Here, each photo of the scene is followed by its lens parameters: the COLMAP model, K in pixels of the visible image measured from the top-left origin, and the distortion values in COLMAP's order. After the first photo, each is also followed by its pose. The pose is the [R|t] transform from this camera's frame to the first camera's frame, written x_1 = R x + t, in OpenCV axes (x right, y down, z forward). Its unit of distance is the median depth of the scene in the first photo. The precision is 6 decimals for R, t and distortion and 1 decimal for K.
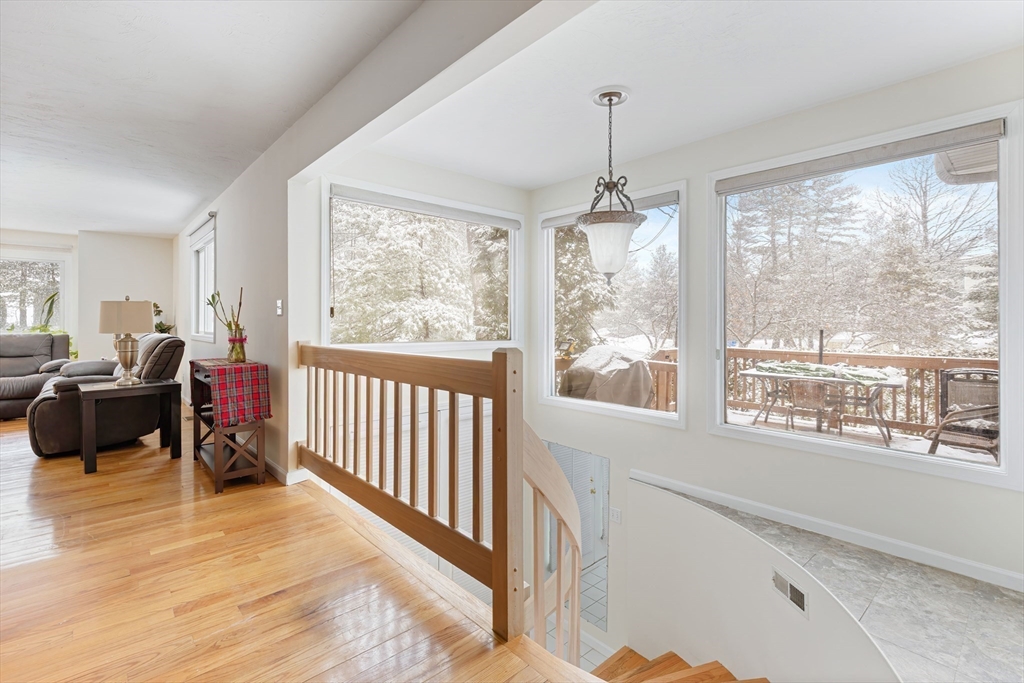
lens RADIAL K [[477.1, 0, 509.3], [0, 477.1, 322.4], [0, 0, 1]] dist [0.009343, -0.001328]
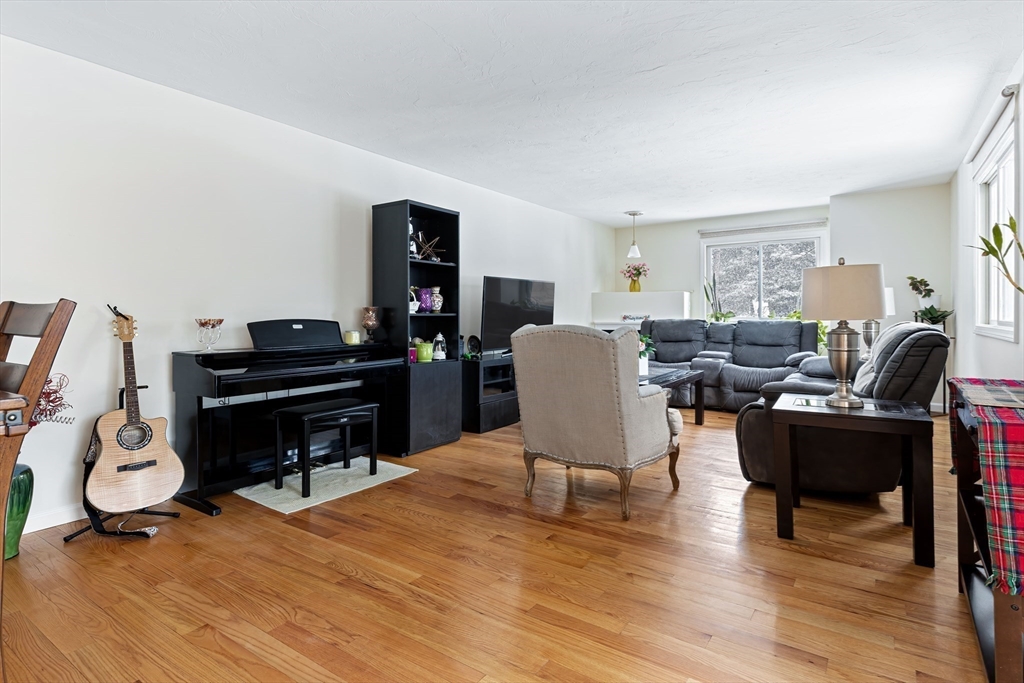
lens RADIAL K [[527.9, 0, 522.9], [0, 527.9, 314.5], [0, 0, 1]] dist [0.000672, 0.000149]
pose [[0.249347, 0.001397, -0.968413, -0.223829], [0.004204, 0.999988, 0.002525, 0.010466], [0.968405, -0.004701, 0.249339, 0.390976]]
